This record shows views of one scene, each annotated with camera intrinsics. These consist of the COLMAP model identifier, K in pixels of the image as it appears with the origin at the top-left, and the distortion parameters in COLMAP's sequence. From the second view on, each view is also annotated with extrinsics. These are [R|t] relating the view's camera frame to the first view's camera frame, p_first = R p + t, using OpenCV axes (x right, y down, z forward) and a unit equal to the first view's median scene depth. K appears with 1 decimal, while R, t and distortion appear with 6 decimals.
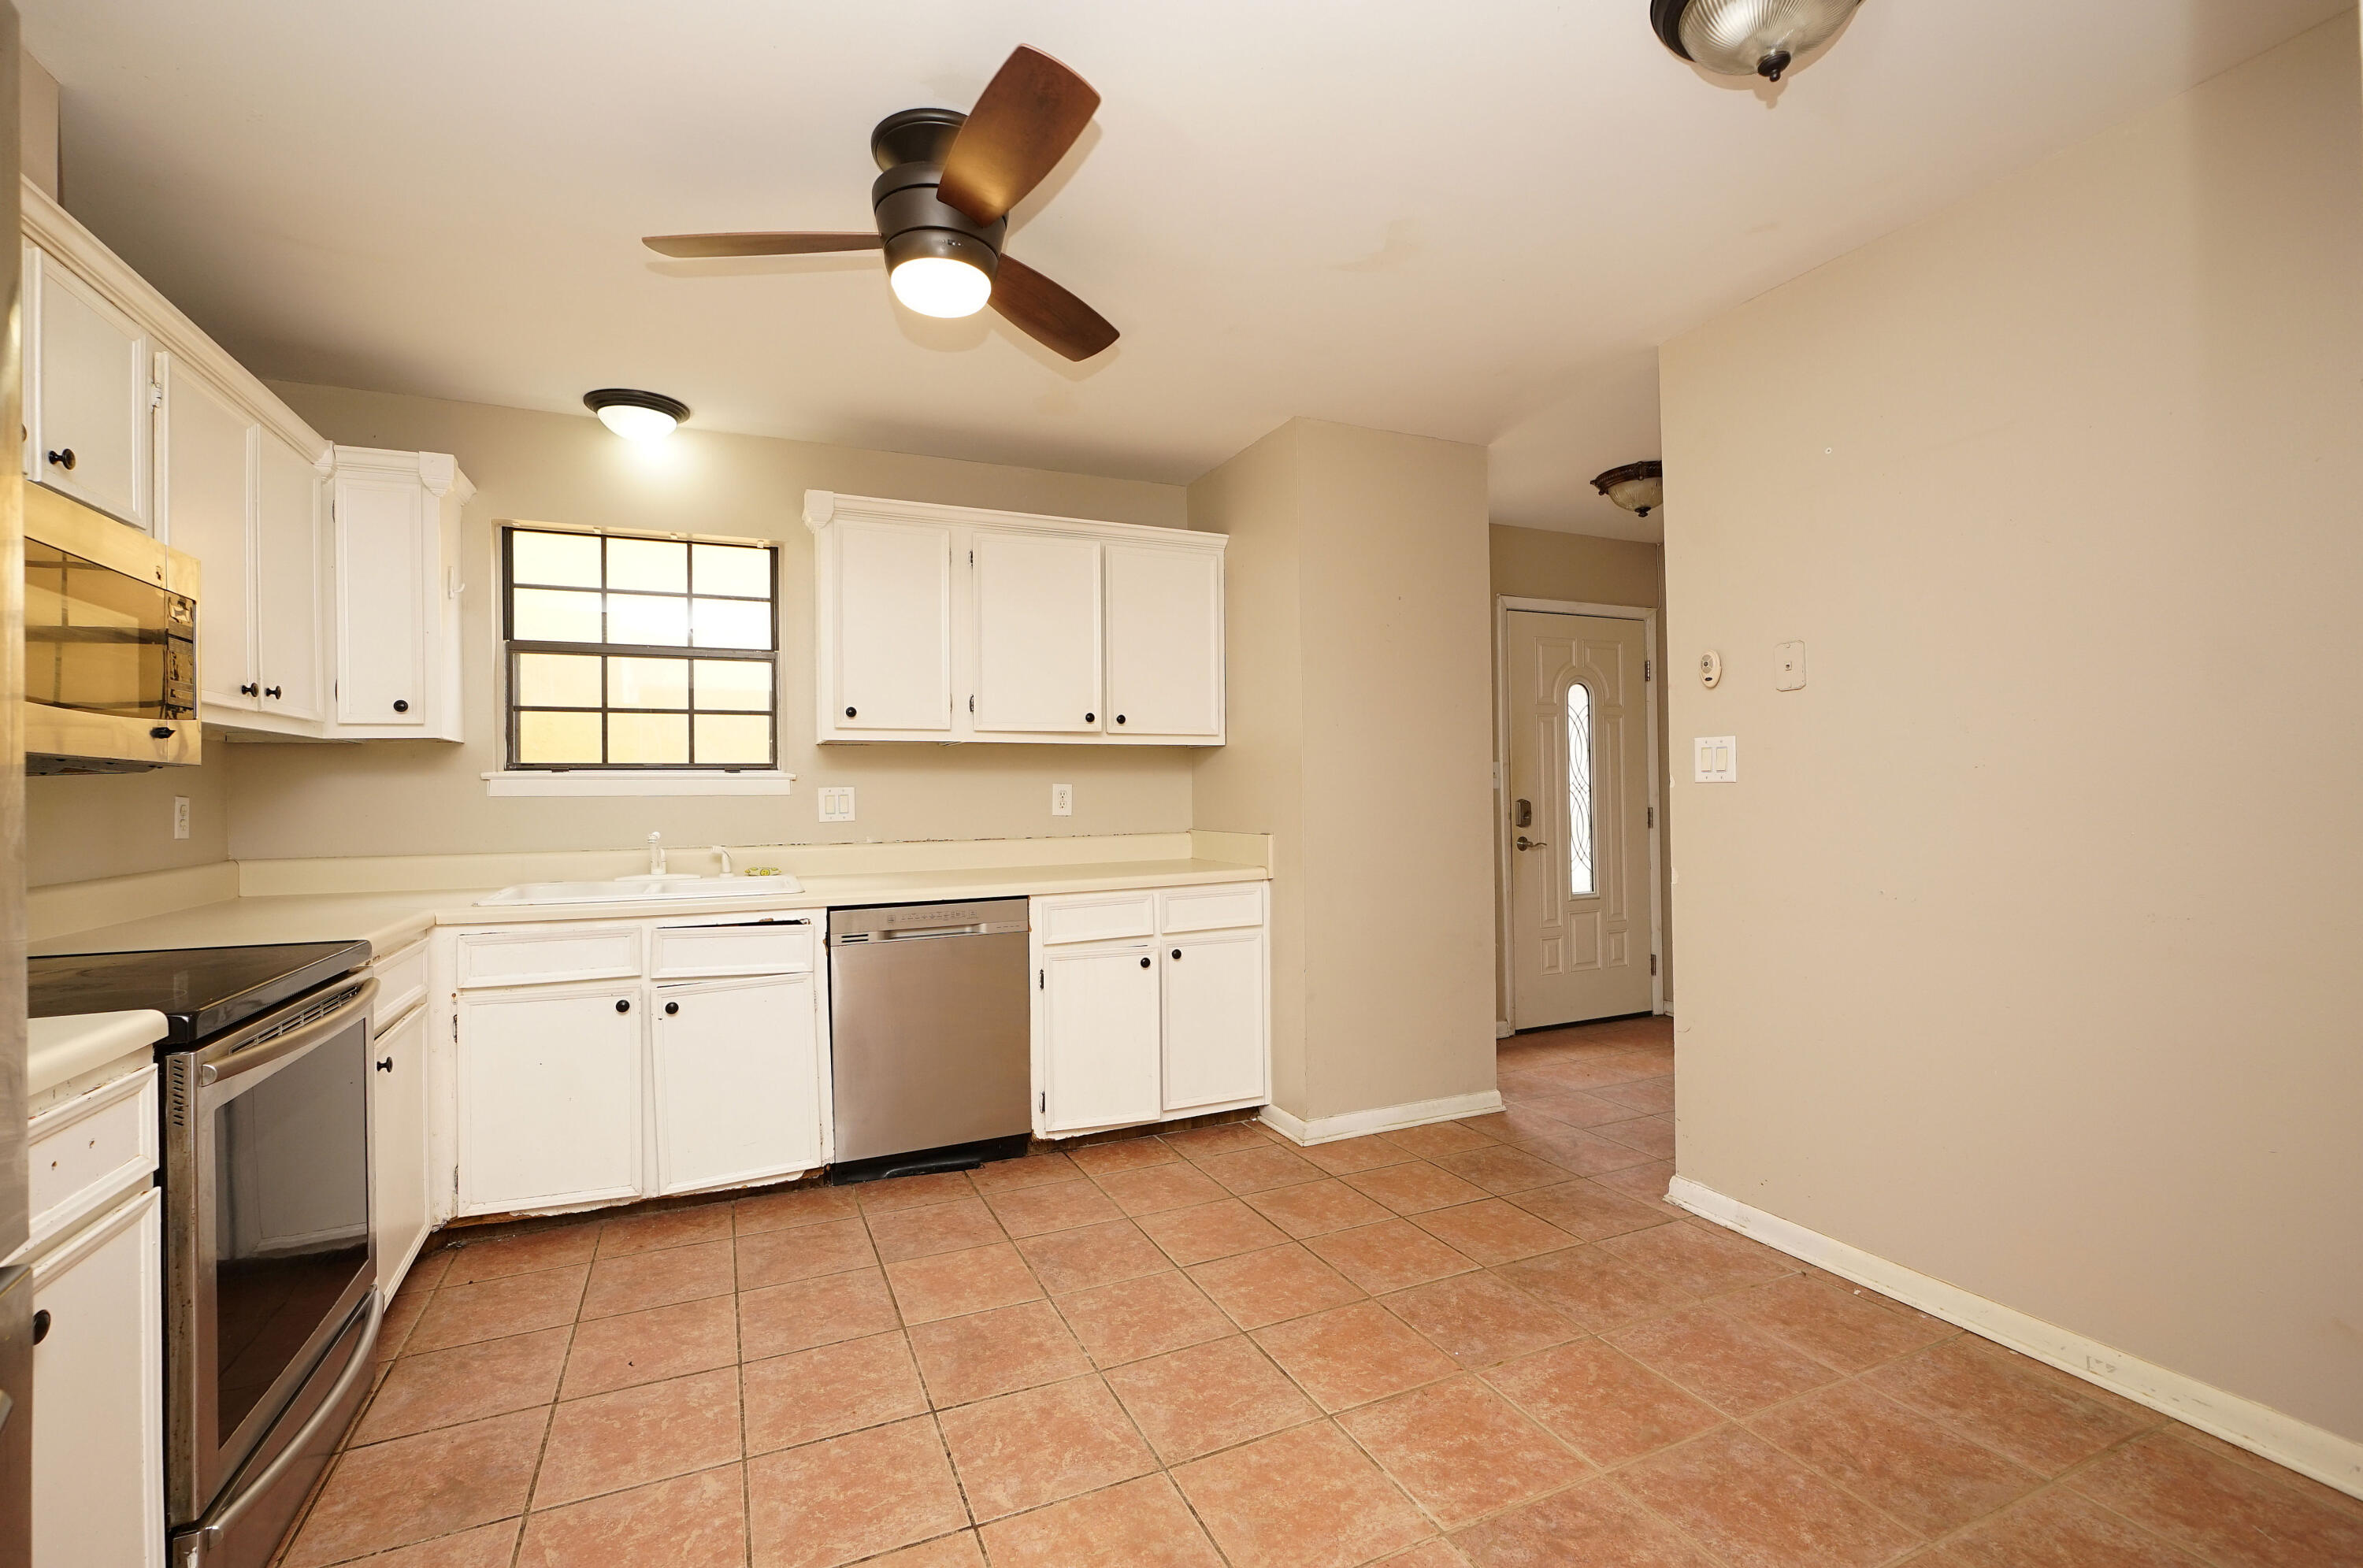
lens RADIAL K [[1018.7, 0, 1158.4], [0, 1018.7, 776.3], [0, 0, 1]] dist [-0.011345, 0.000186]
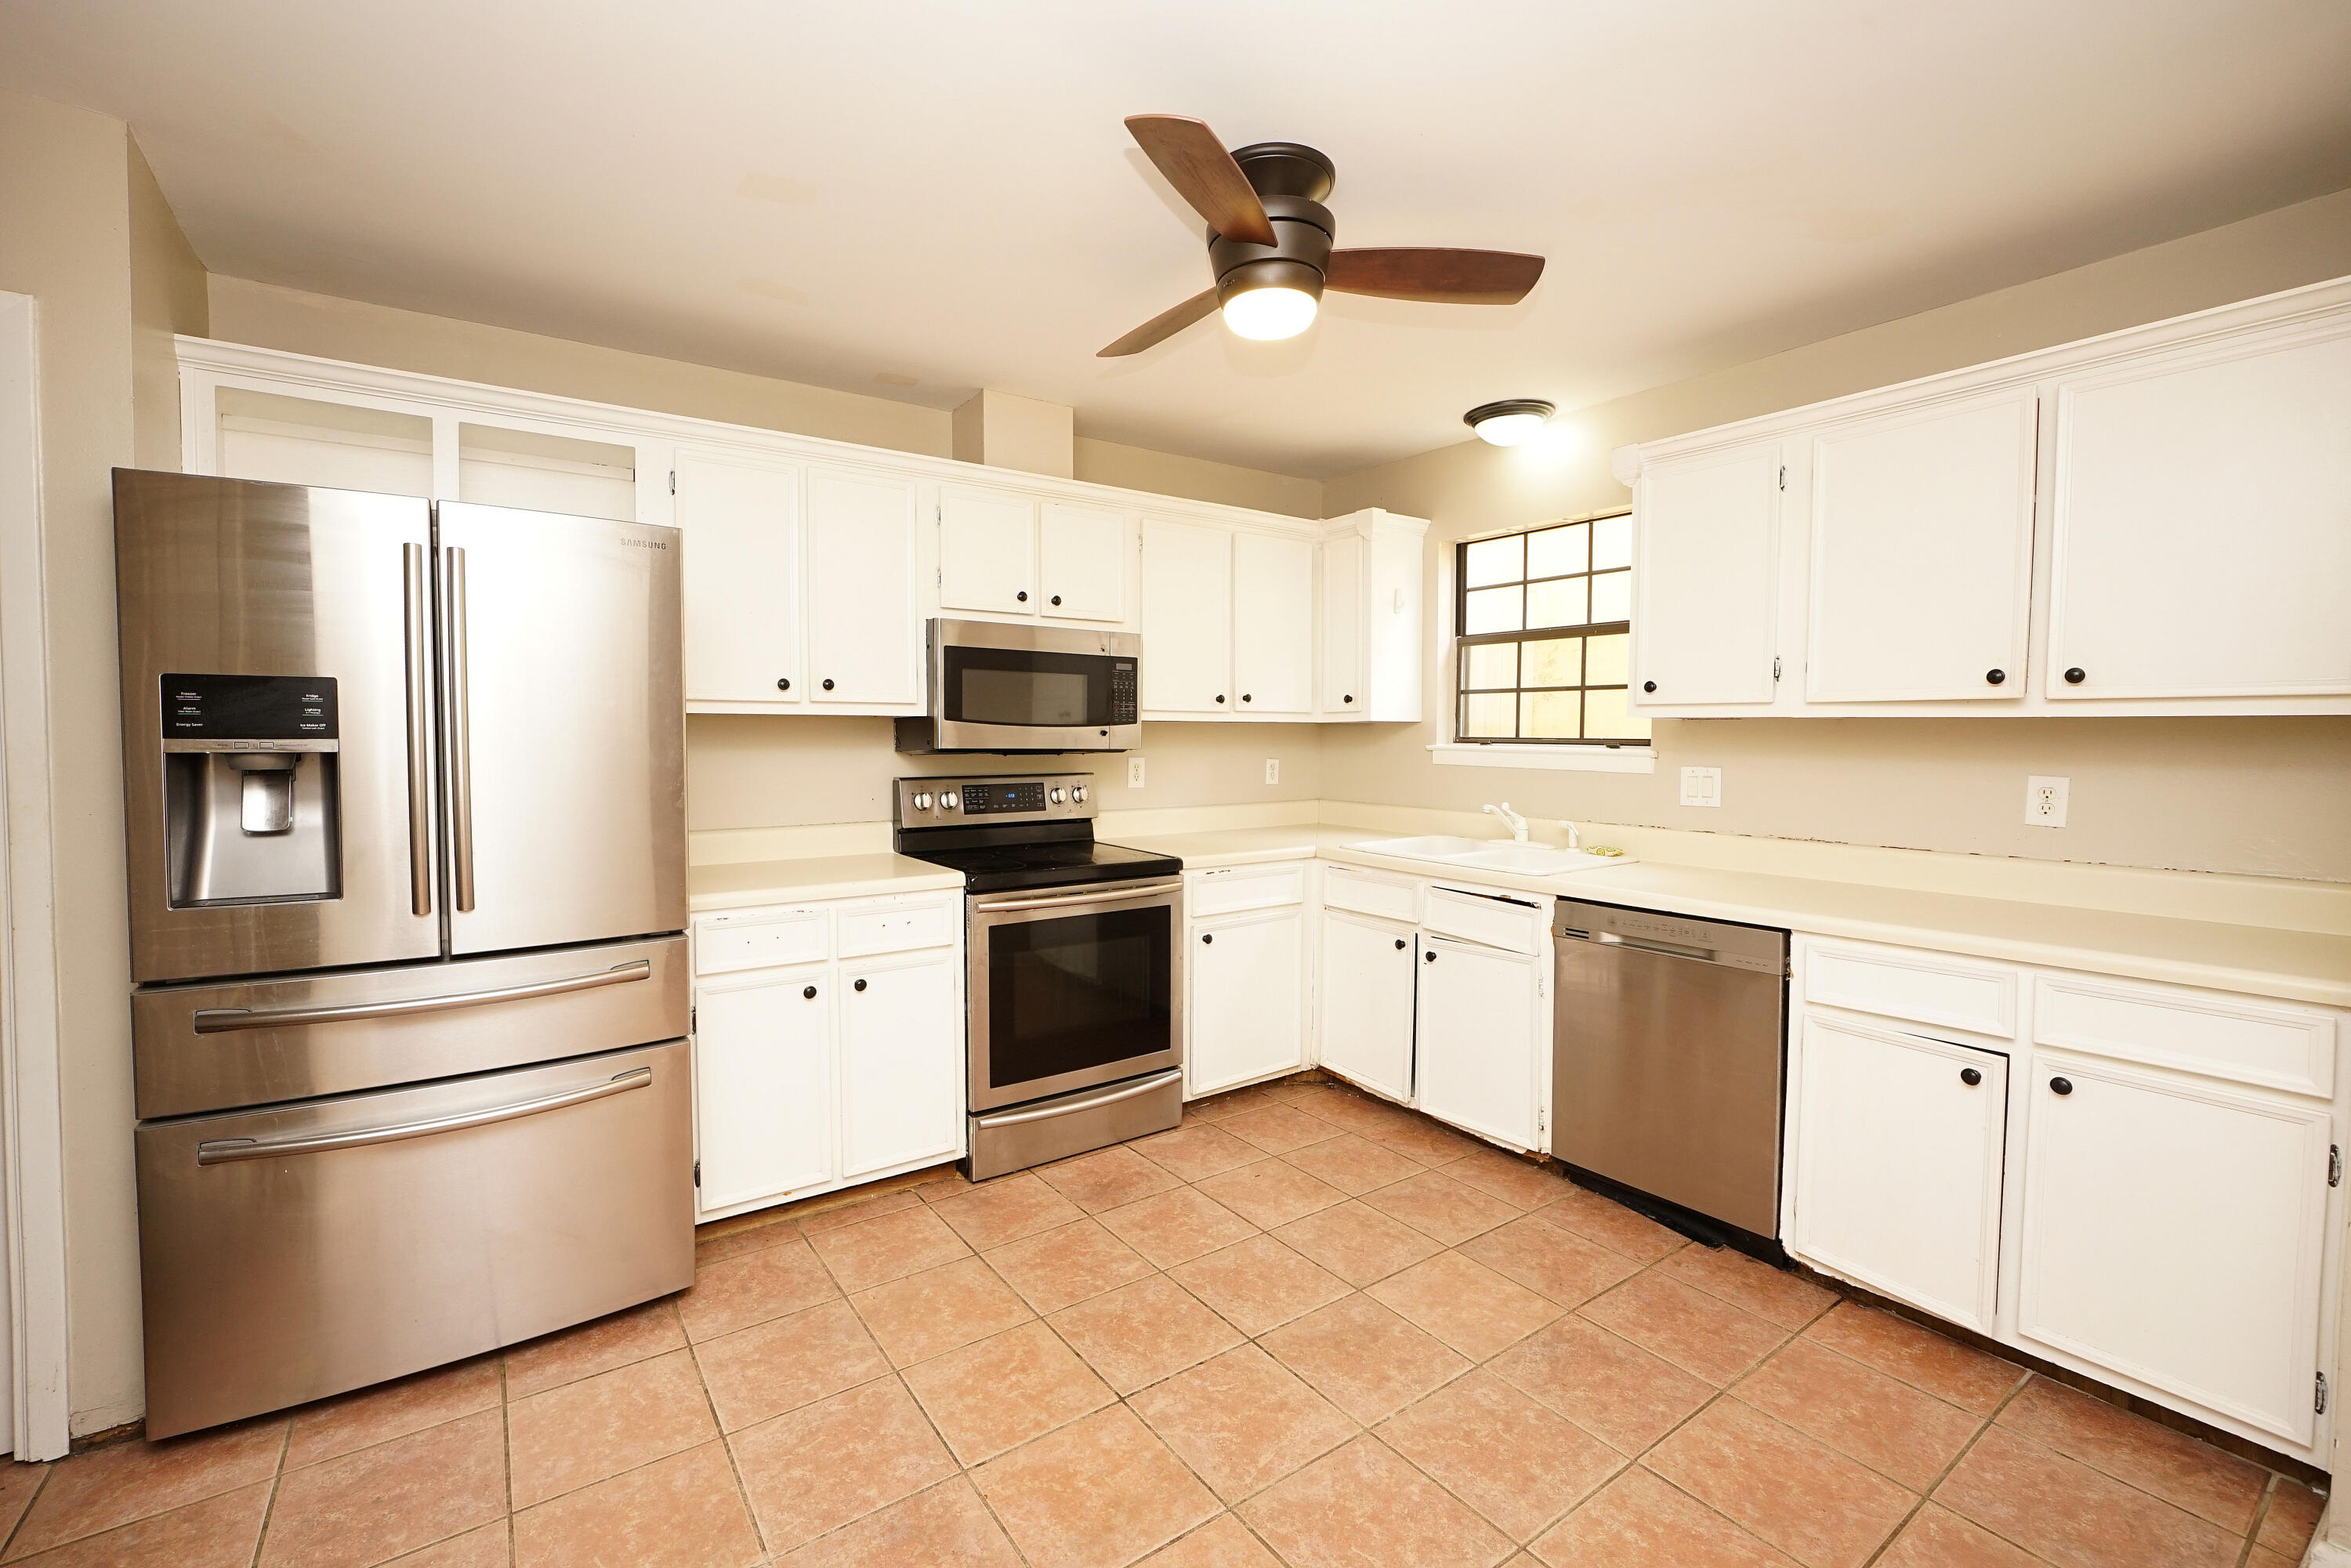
lens RADIAL K [[987.2, 0, 1155.8], [0, 987.2, 773.4], [0, 0, 1]] dist [-0.001426, 0.000220]
pose [[0.198803, 0.053841, -0.978559, 0.645144], [0.008622, 0.998355, 0.056682, -0.055362], [0.980001, -0.019705, 0.198012, 0.553979]]
